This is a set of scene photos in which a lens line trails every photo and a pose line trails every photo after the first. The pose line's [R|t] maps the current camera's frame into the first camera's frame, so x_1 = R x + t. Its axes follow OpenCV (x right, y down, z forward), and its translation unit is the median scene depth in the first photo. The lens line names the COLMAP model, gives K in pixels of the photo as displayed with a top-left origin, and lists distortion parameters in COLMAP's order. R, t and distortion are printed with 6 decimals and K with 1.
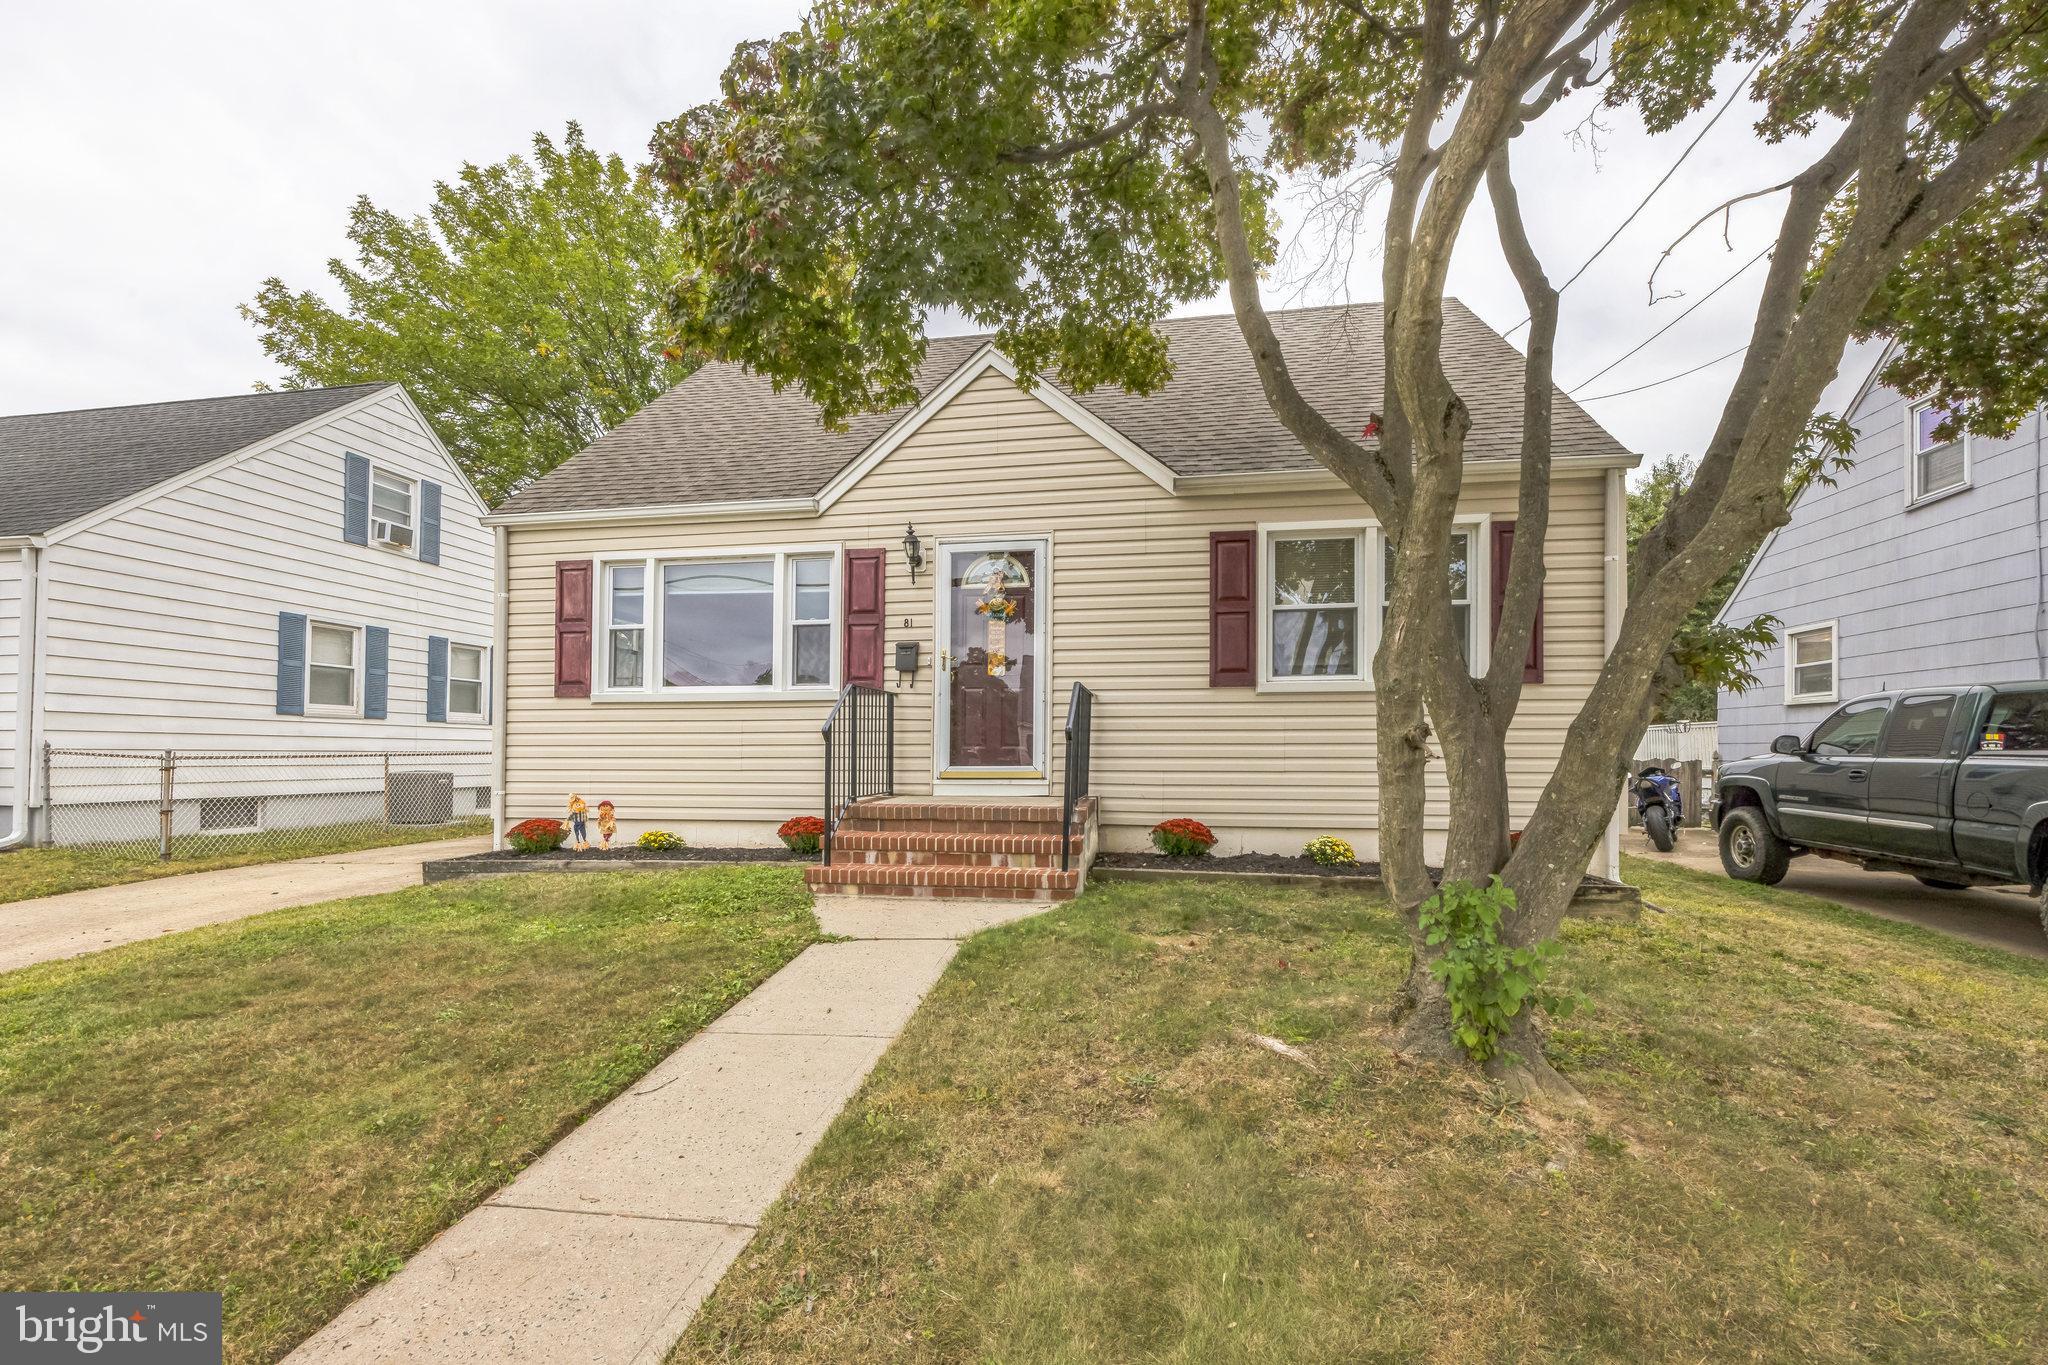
lens RADIAL K [[873.2, 0, 1025.0], [0, 873.2, 733.0], [0, 0, 1]] dist [-0.011964, -0.000077]
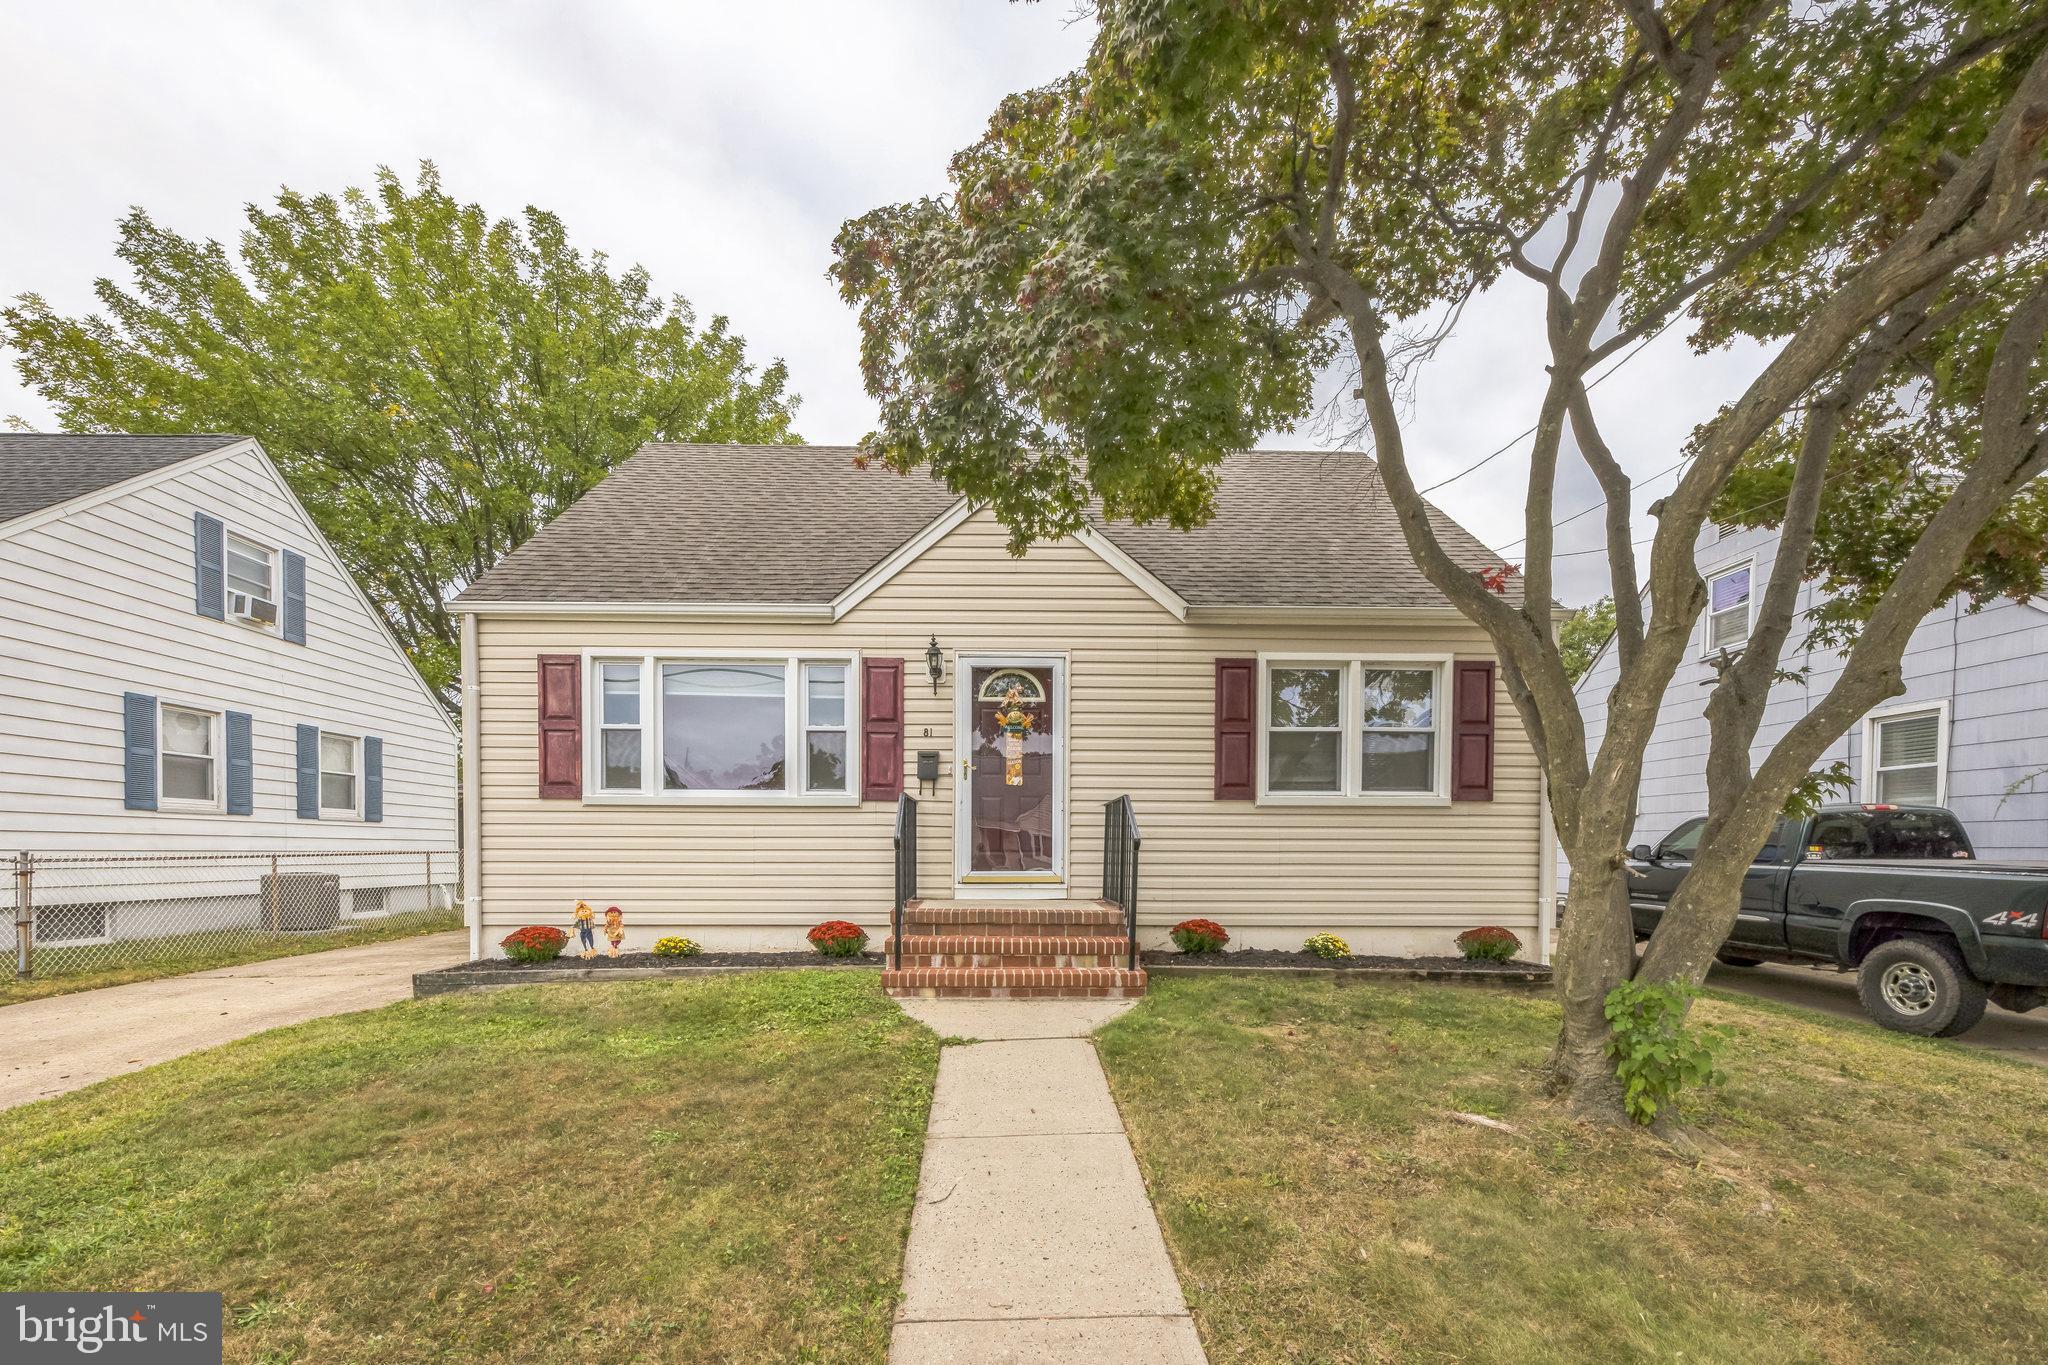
lens RADIAL K [[827.1, 0, 1021.8], [0, 827.1, 860.6], [0, 0, 1]] dist [-0.002791, -0.001019]
pose [[0.983072, 0.001408, 0.183213, -0.200744], [-0.007950, 0.999356, 0.034979, -0.009522], [-0.183045, -0.035843, 0.982451, 0.012997]]
